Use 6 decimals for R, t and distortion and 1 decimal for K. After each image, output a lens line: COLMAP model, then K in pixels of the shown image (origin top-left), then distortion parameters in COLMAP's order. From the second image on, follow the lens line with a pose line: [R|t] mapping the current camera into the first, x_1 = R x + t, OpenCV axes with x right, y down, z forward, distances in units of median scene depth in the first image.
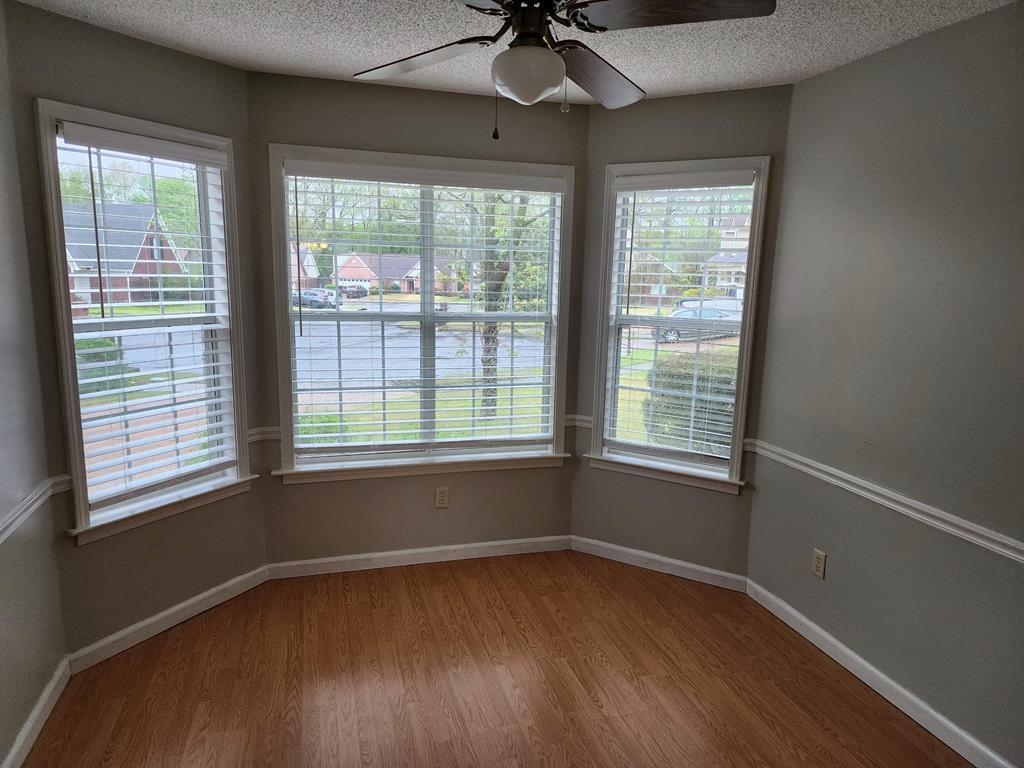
lens RADIAL K [[669.1, 0, 512.0], [0, 669.1, 384.0], [0, 0, 1]] dist [0.006266, 0.002751]
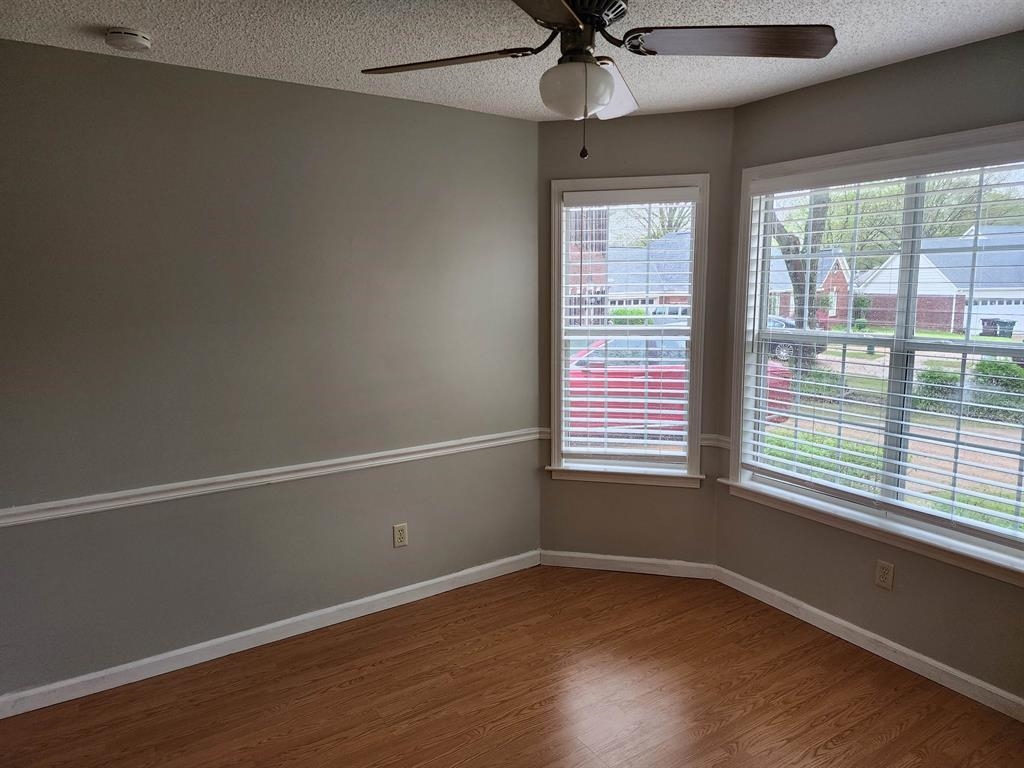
lens RADIAL K [[669.1, 0, 512.0], [0, 669.1, 384.0], [0, 0, 1]] dist [0.006266, 0.002751]
pose [[0.262455, 0.105906, -0.959115, 0.587113], [-0.153971, 0.985820, 0.066722, -0.038784], [0.952581, 0.130164, 0.275039, 0.397504]]
